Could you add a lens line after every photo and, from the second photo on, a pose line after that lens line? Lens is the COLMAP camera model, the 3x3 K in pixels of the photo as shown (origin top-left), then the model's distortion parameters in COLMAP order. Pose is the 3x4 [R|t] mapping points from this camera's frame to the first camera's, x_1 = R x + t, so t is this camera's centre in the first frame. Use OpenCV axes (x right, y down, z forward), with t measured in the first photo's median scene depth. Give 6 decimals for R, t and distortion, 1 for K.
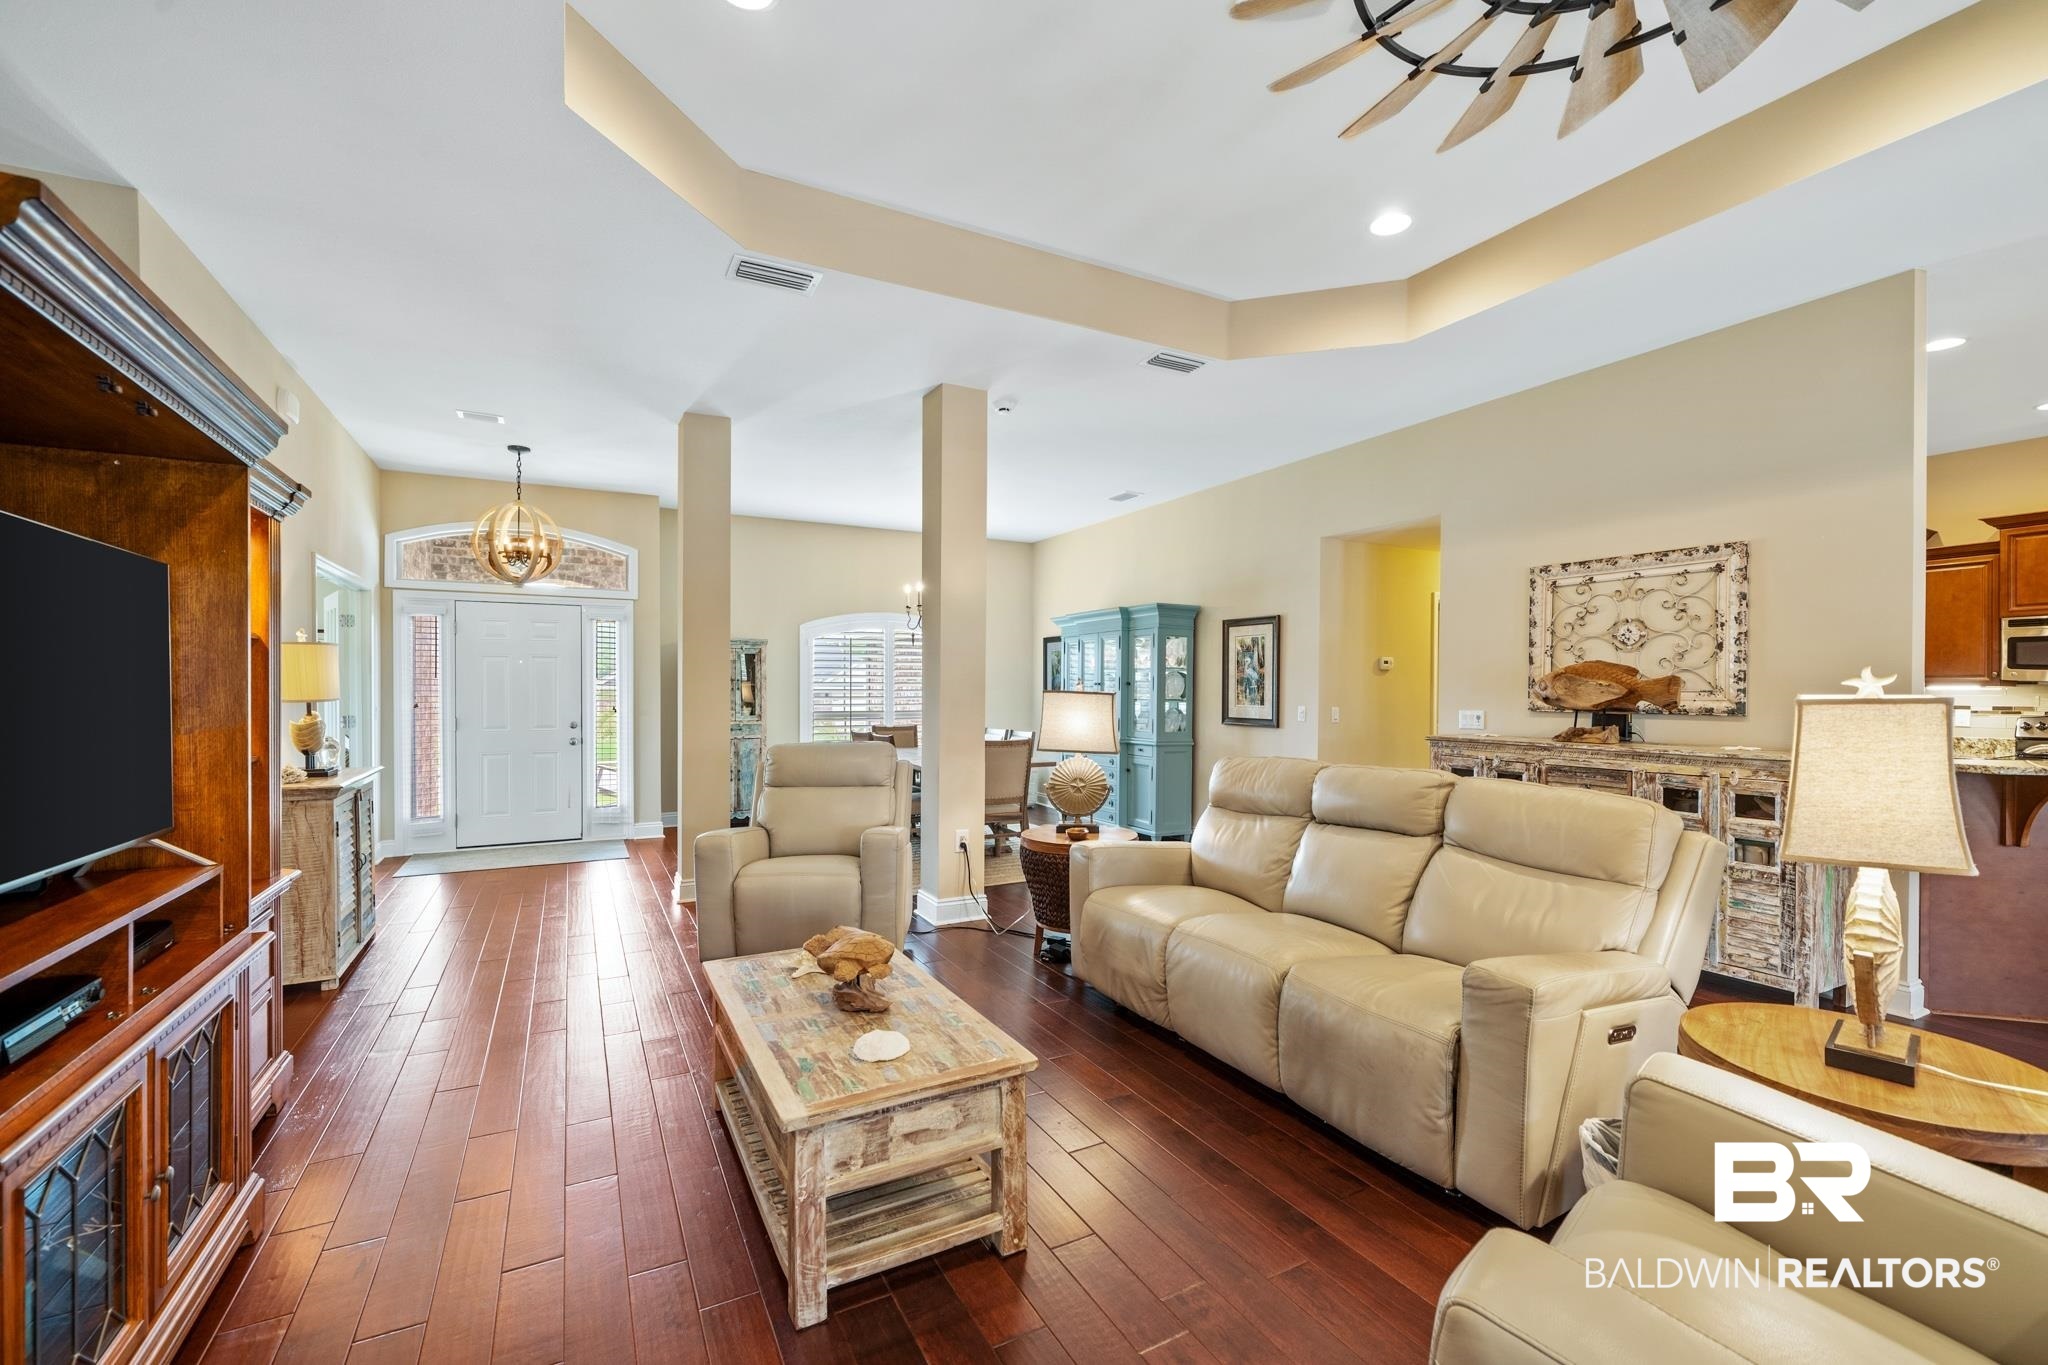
lens RADIAL K [[835.3, 0, 1041.4], [0, 835.3, 689.6], [0, 0, 1]] dist [-0.002868, 0.000029]
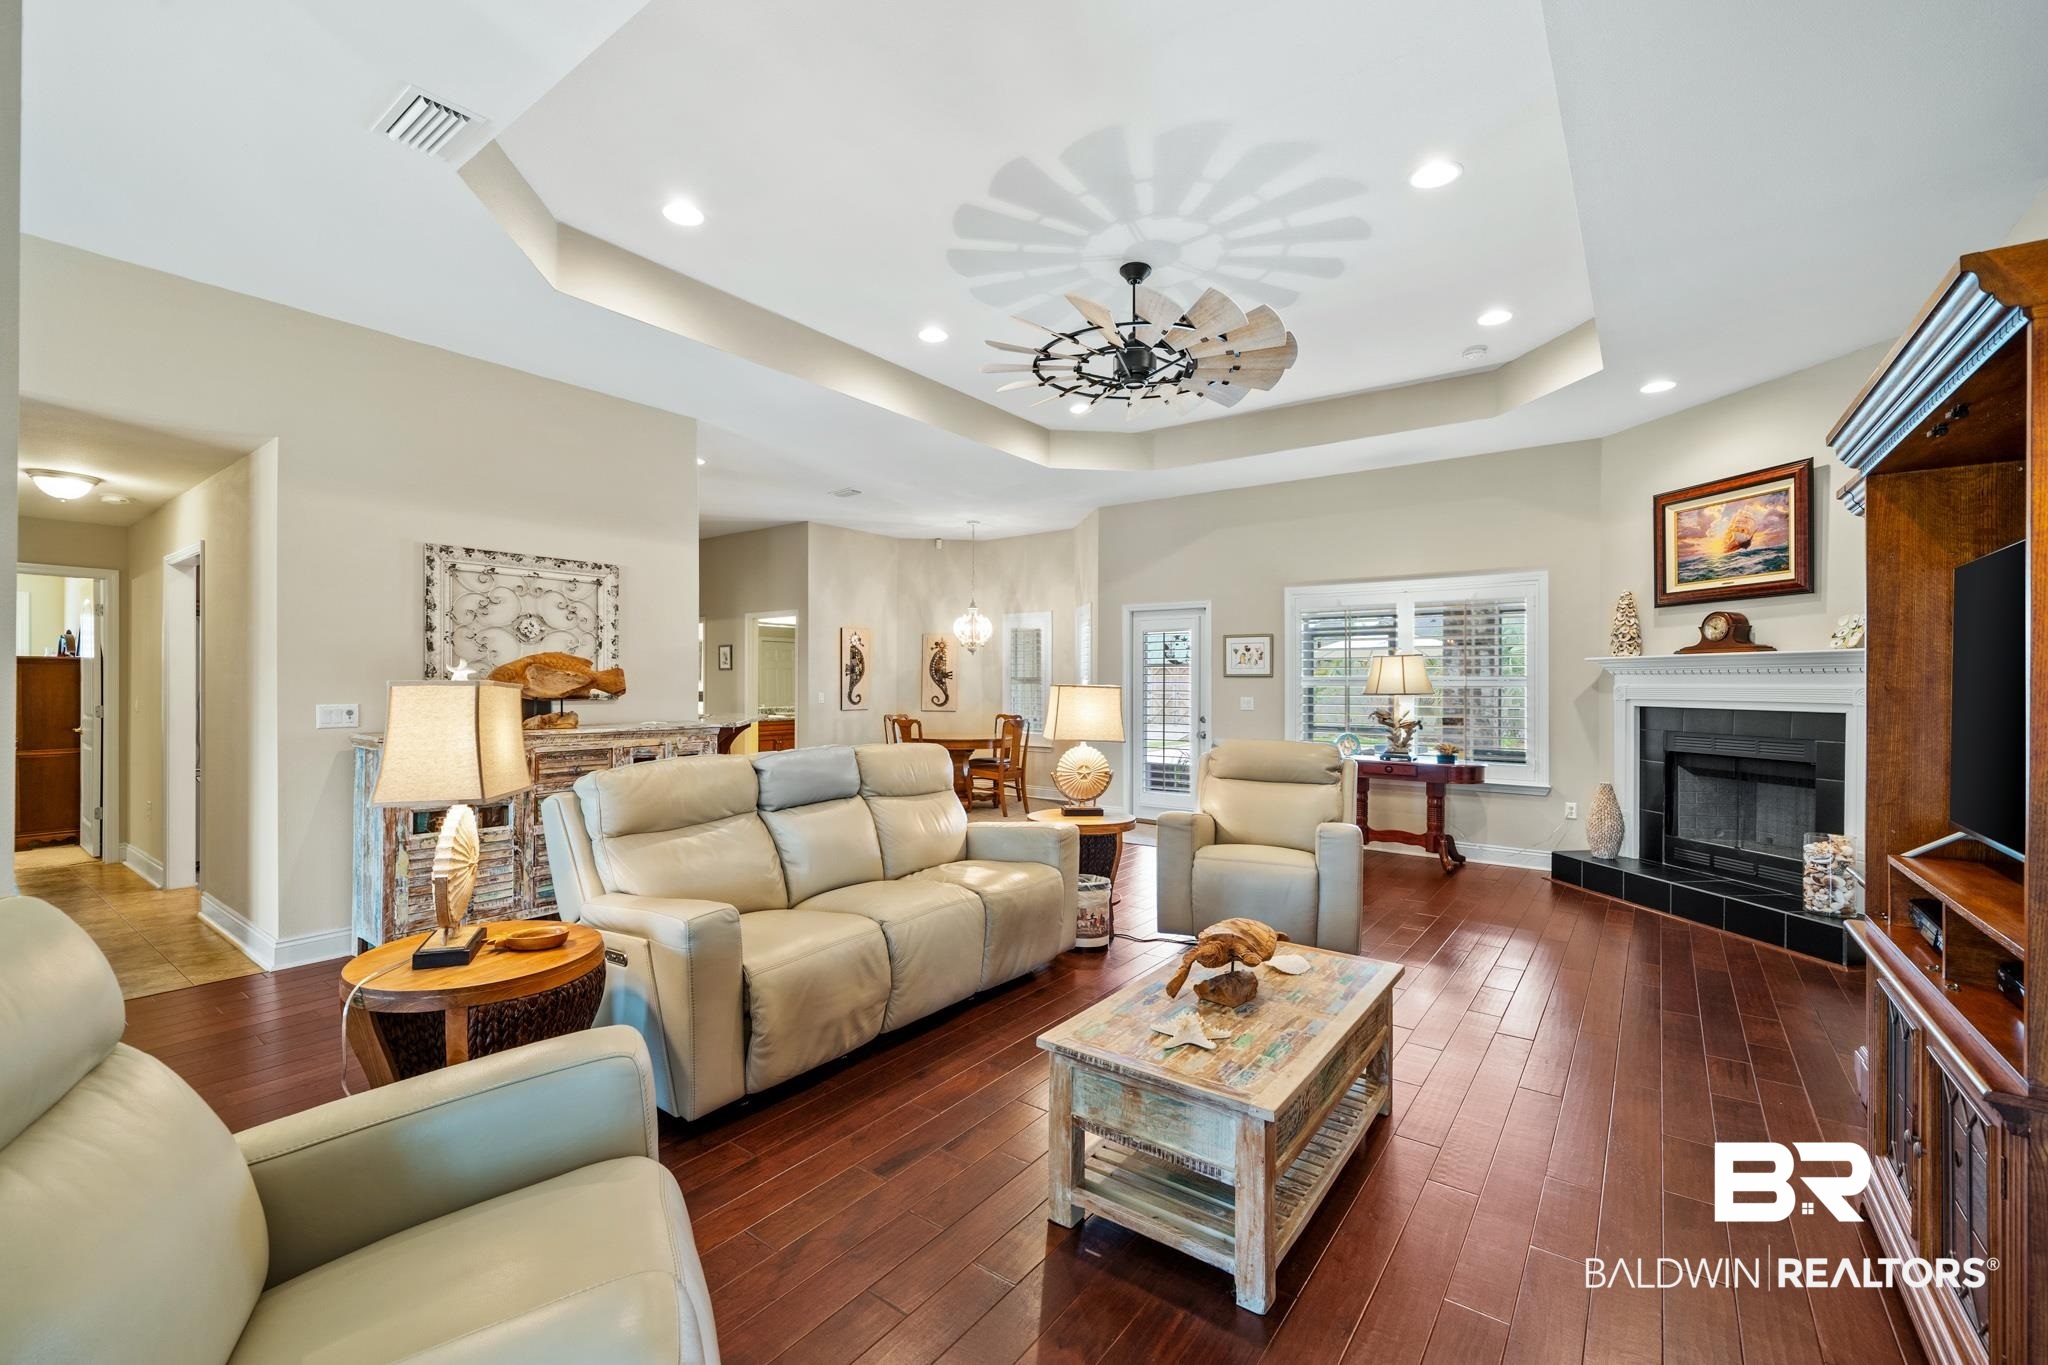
lens RADIAL K [[835.3, 0, 1005.2], [0, 835.3, 683.2], [0, 0, 1]] dist [-0.002868, 0.000029]
pose [[-0.384206, -0.005157, 0.923233, -0.406366], [-0.006497, 0.999975, 0.002882, -0.001153], [-0.923225, -0.004891, -0.384230, 0.638290]]
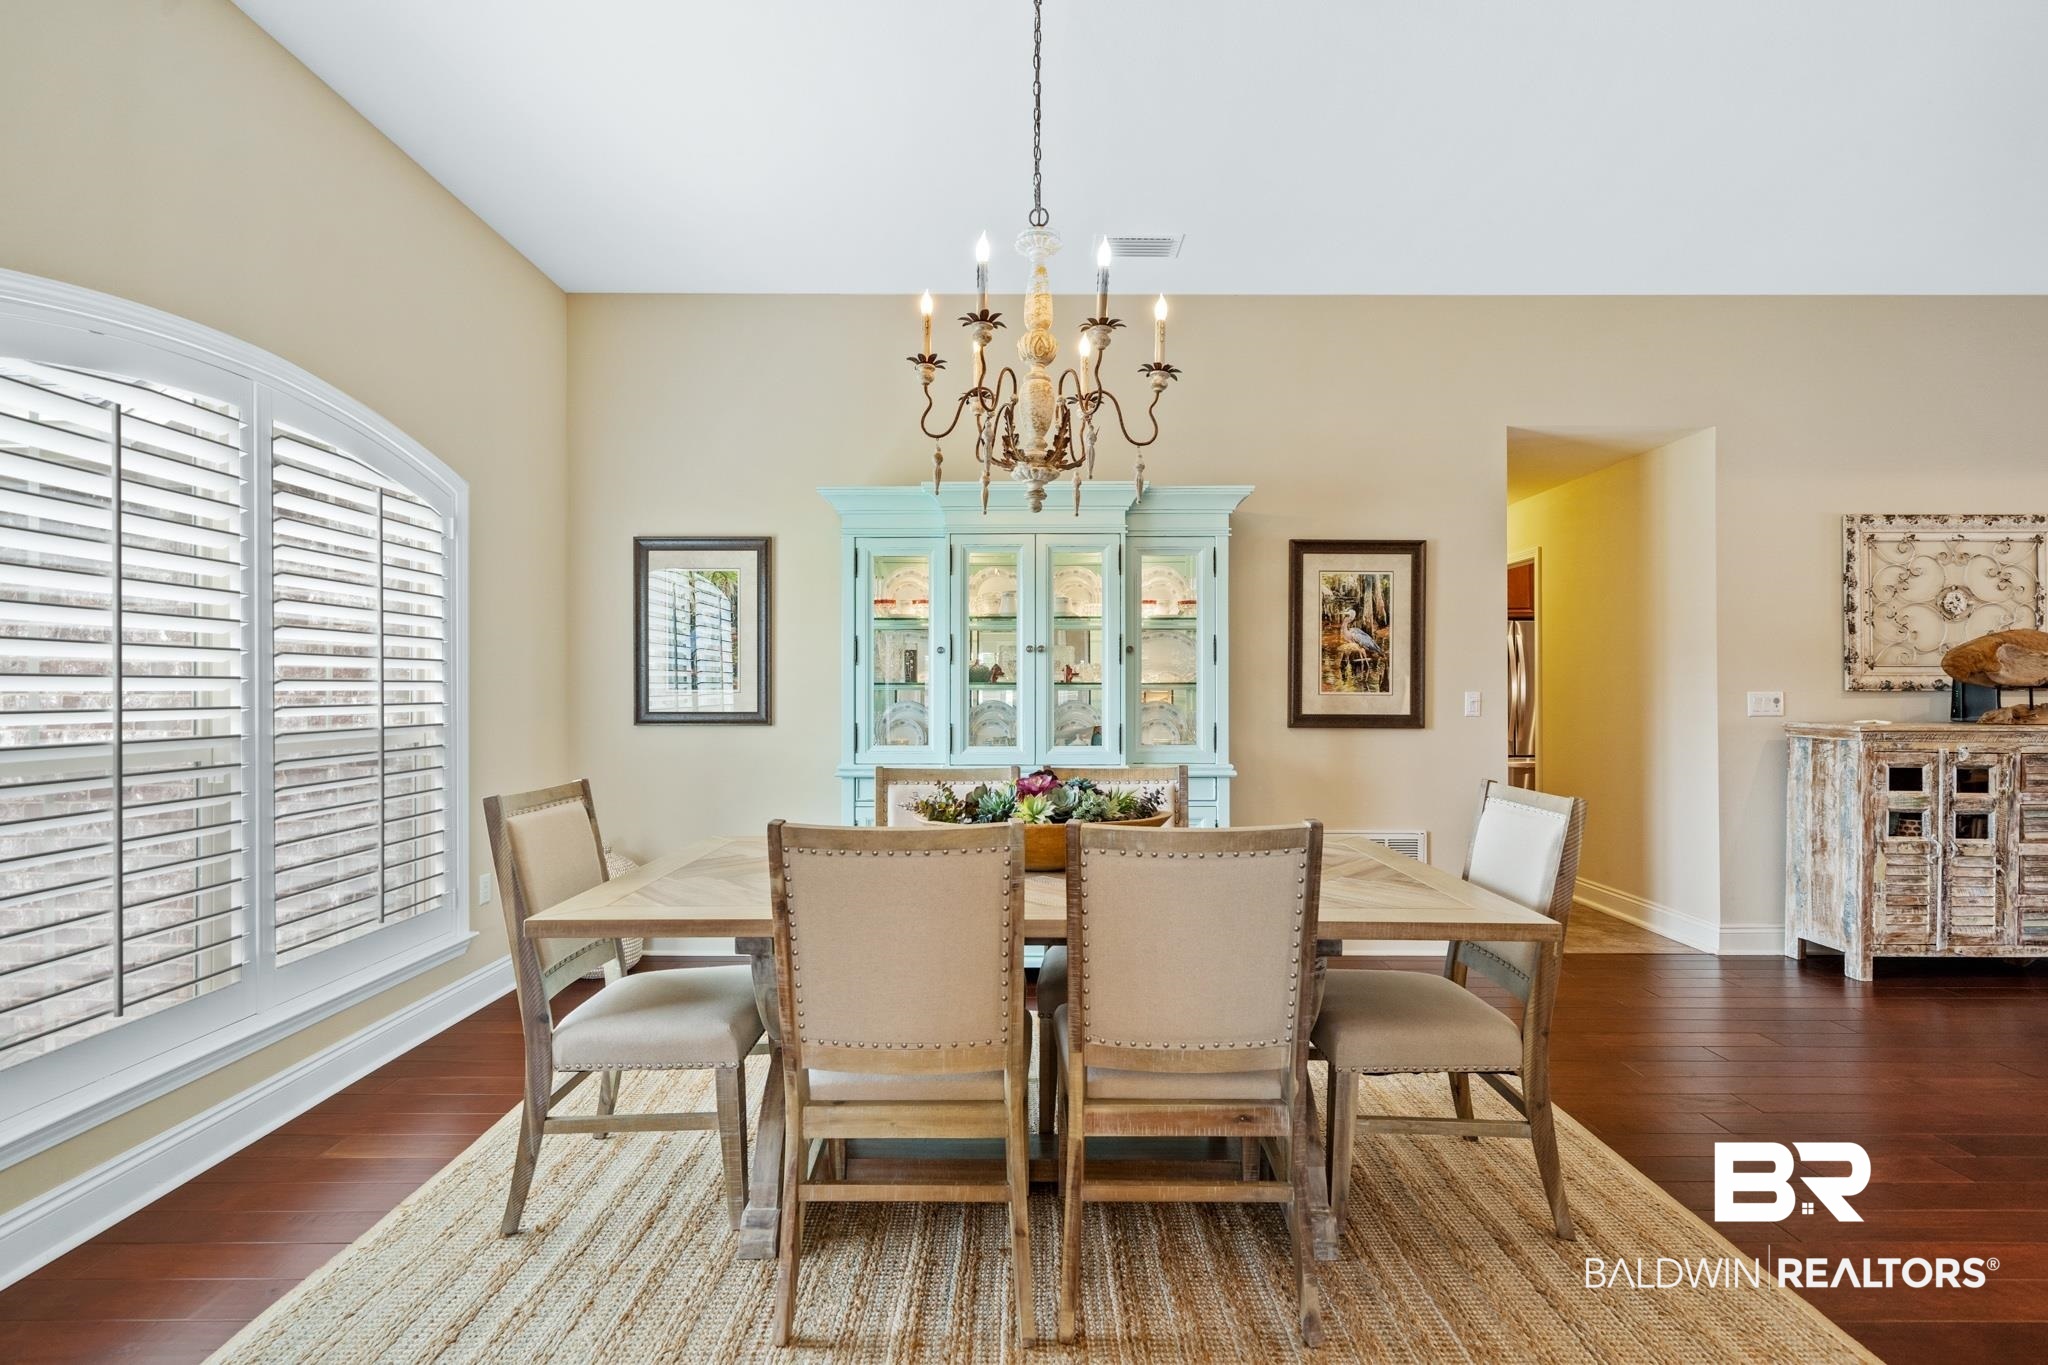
lens RADIAL K [[928.5, 0, 1017.0], [0, 928.5, 691.5], [0, 0, 1]] dist [-0.000463, 0.000998]
pose [[0.494268, -0.003823, 0.869301, -0.499950], [0.000890, 0.999992, 0.003892, 0.018453], [-0.869309, -0.001150, 0.494267, 1.043567]]
